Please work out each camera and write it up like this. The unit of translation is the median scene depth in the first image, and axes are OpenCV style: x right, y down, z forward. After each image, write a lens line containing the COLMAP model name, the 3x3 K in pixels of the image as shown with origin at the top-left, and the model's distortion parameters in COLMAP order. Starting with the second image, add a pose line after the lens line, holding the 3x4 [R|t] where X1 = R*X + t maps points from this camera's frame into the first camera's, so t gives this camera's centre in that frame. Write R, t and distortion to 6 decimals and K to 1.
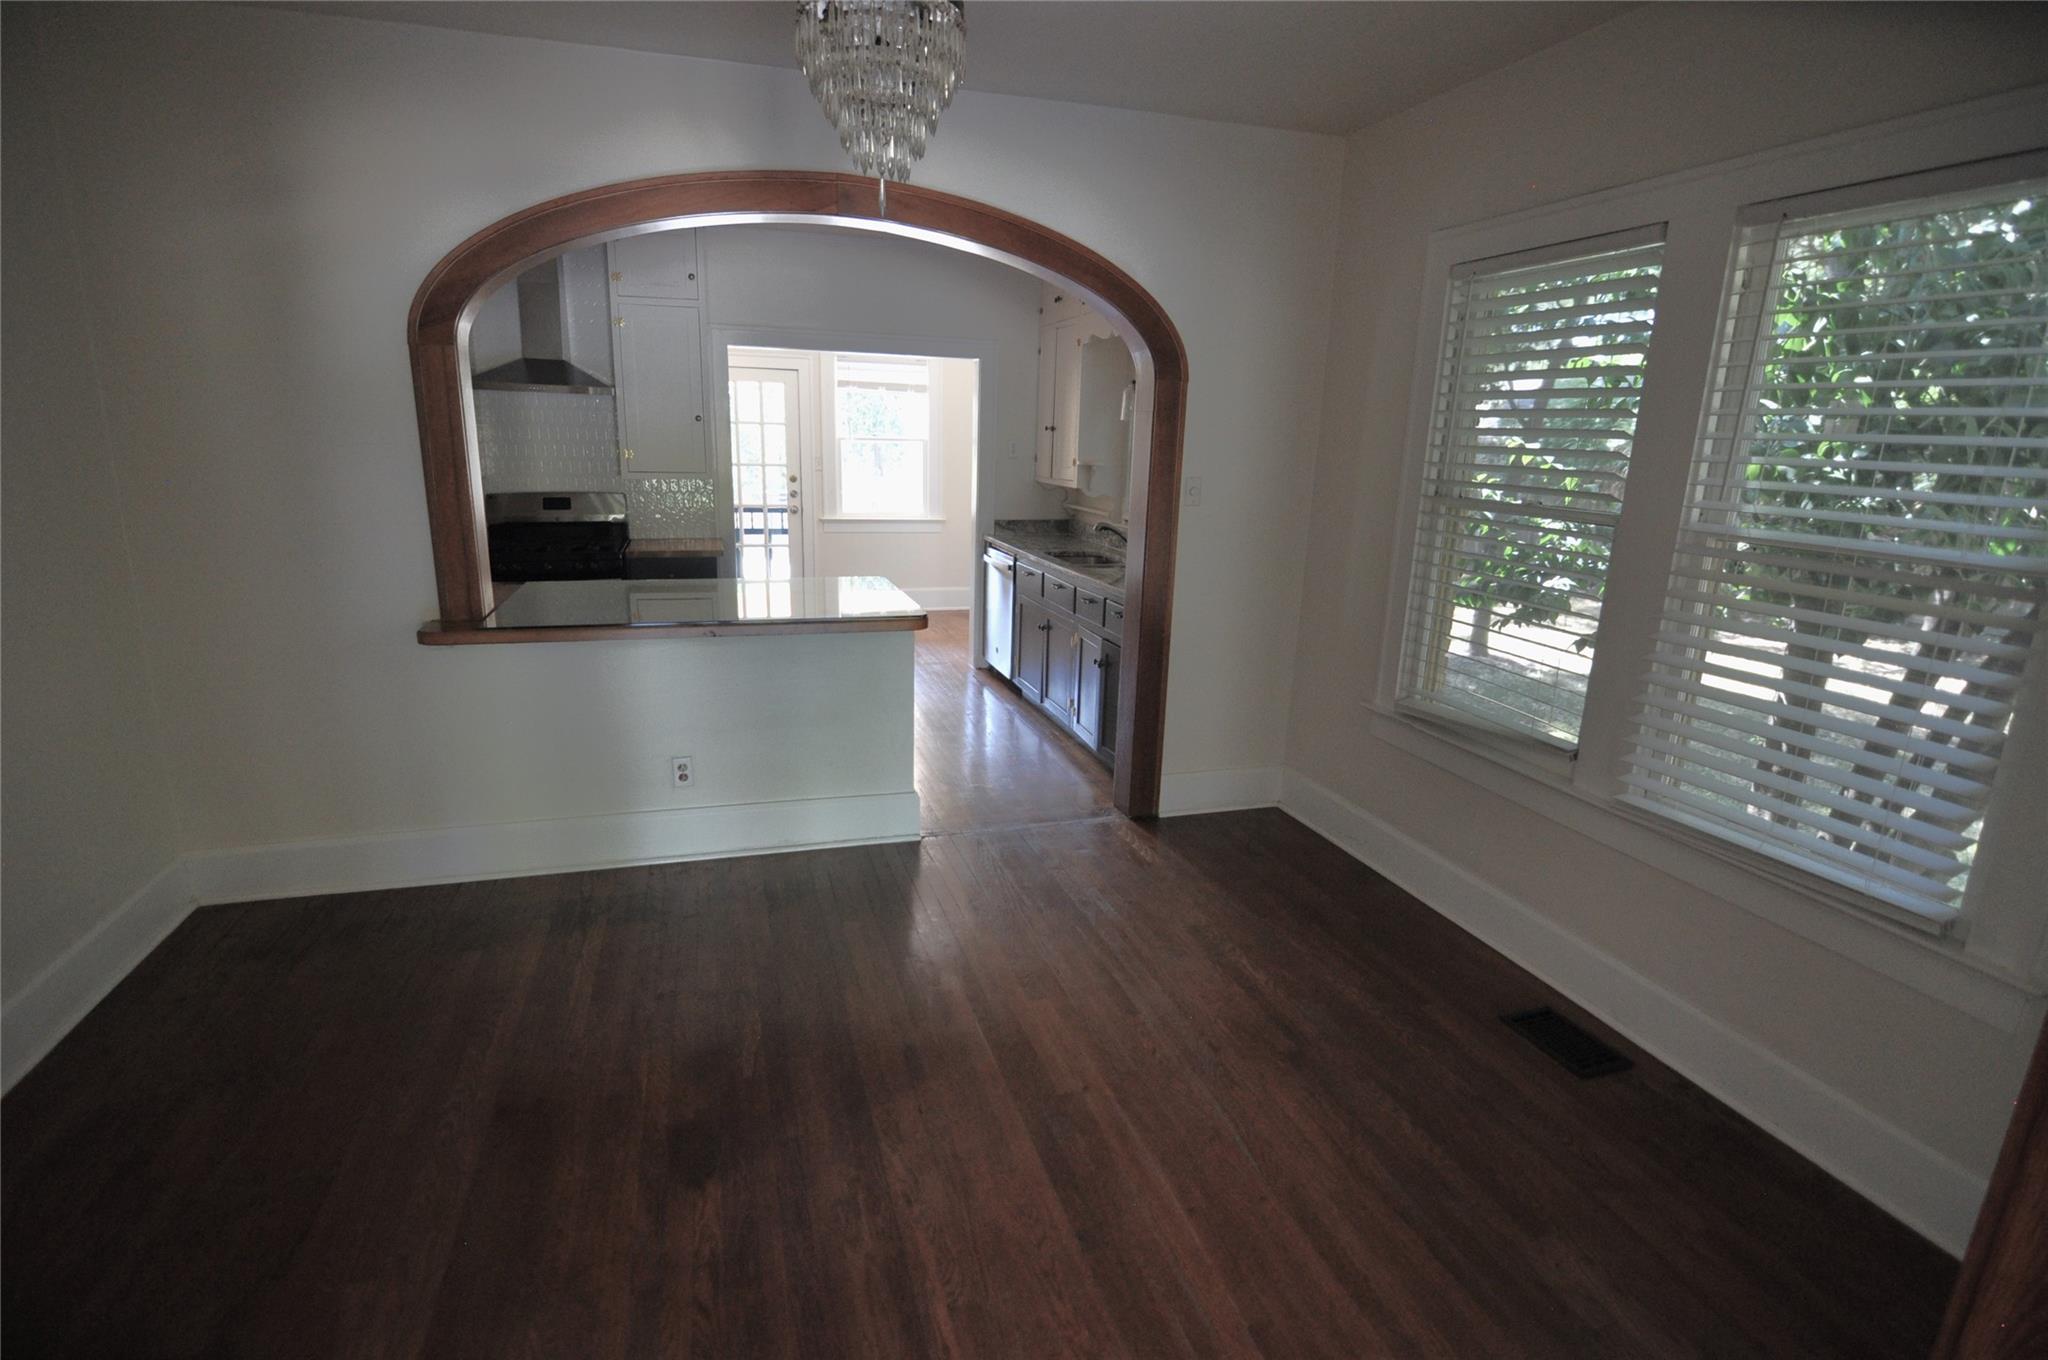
lens RADIAL K [[990.7, 0, 1021.8], [0, 990.7, 683.4], [0, 0, 1]] dist [-0.014370, -0.000260]
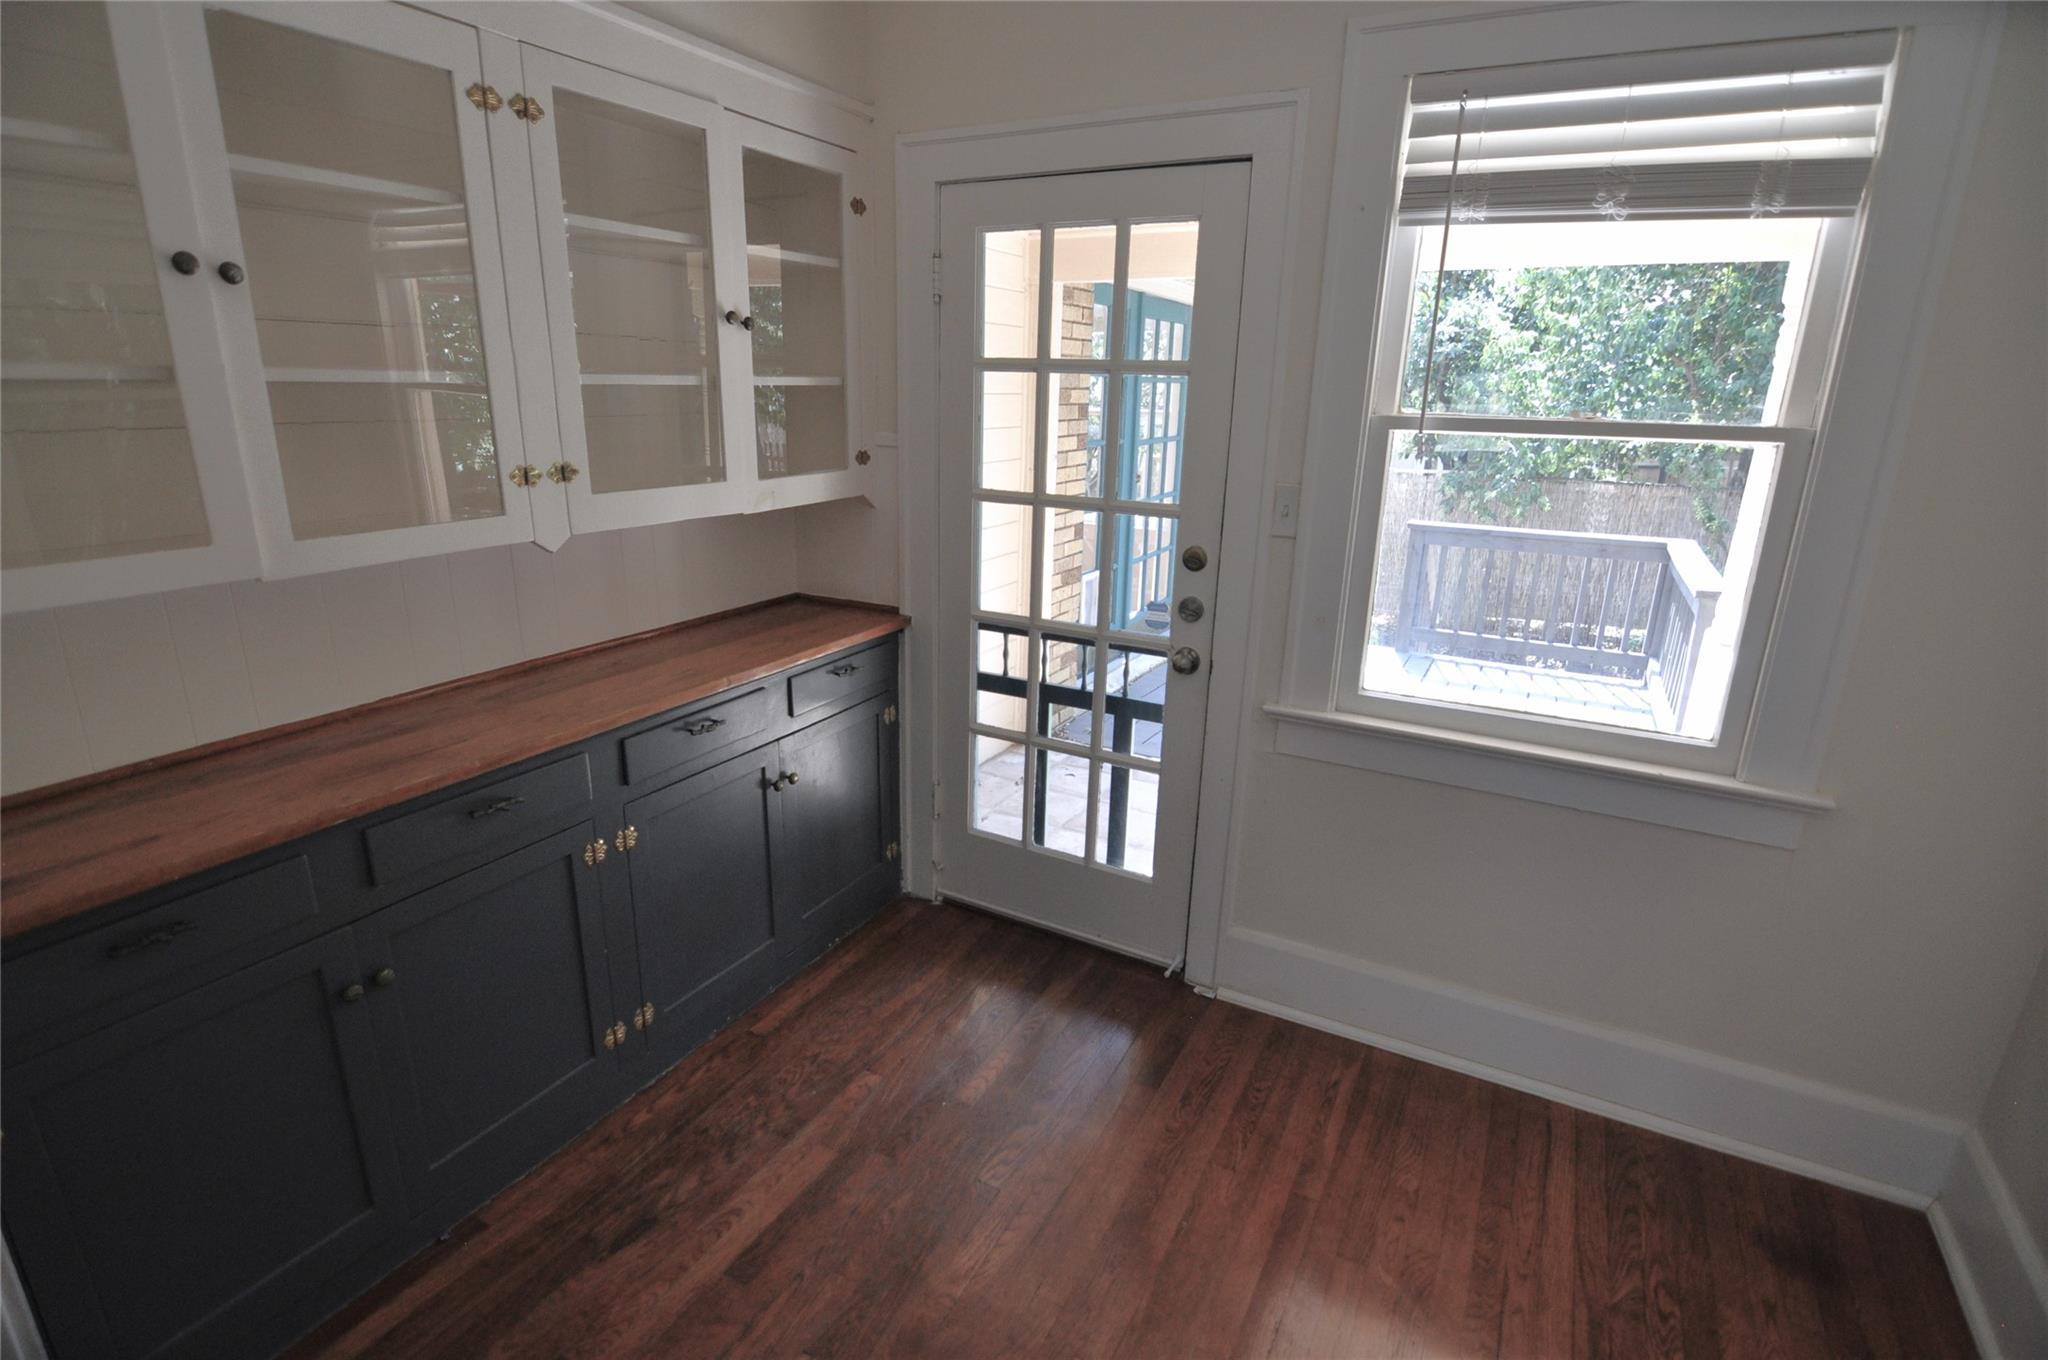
lens RADIAL K [[990.7, 0, 1020.4], [0, 990.7, 674.5], [0, 0, 1]] dist [-0.014370, -0.000260]
pose [[0.691429, 0.193212, -0.696129, -0.058510], [-0.178489, 0.979389, 0.094548, -0.192509], [0.700048, 0.058879, 0.711664, 0.762446]]
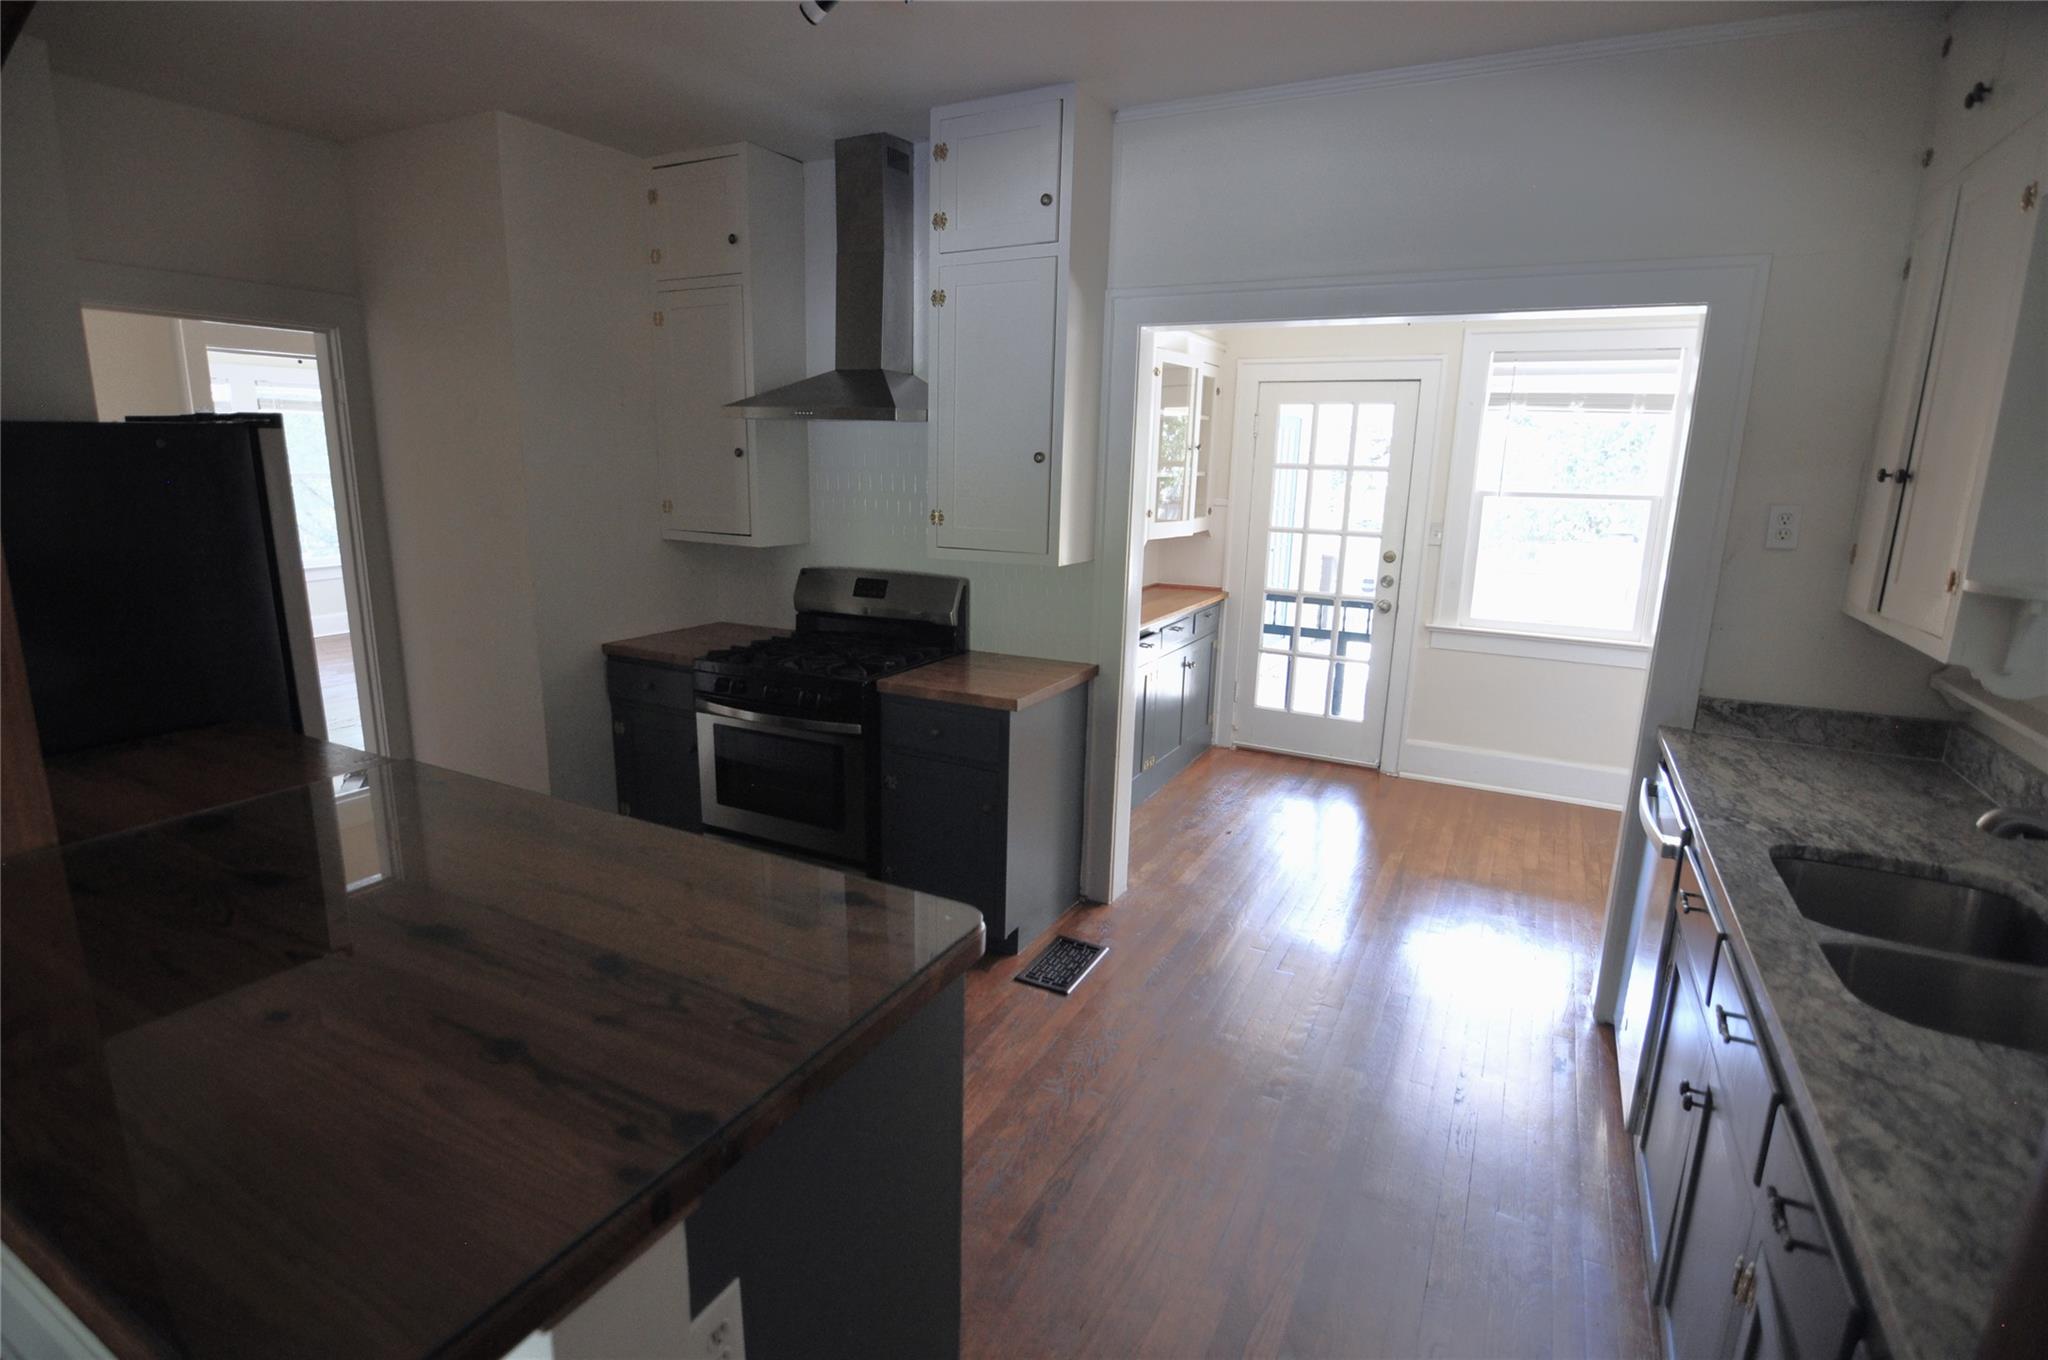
lens RADIAL K [[990.7, 0, 1017.4], [0, 990.7, 672.9], [0, 0, 1]] dist [-0.014370, -0.000260]
pose [[0.697520, 0.138732, -0.703007, 0.049301], [-0.178140, 0.983851, 0.017405, -0.105811], [0.694069, 0.113093, 0.710970, 0.412508]]
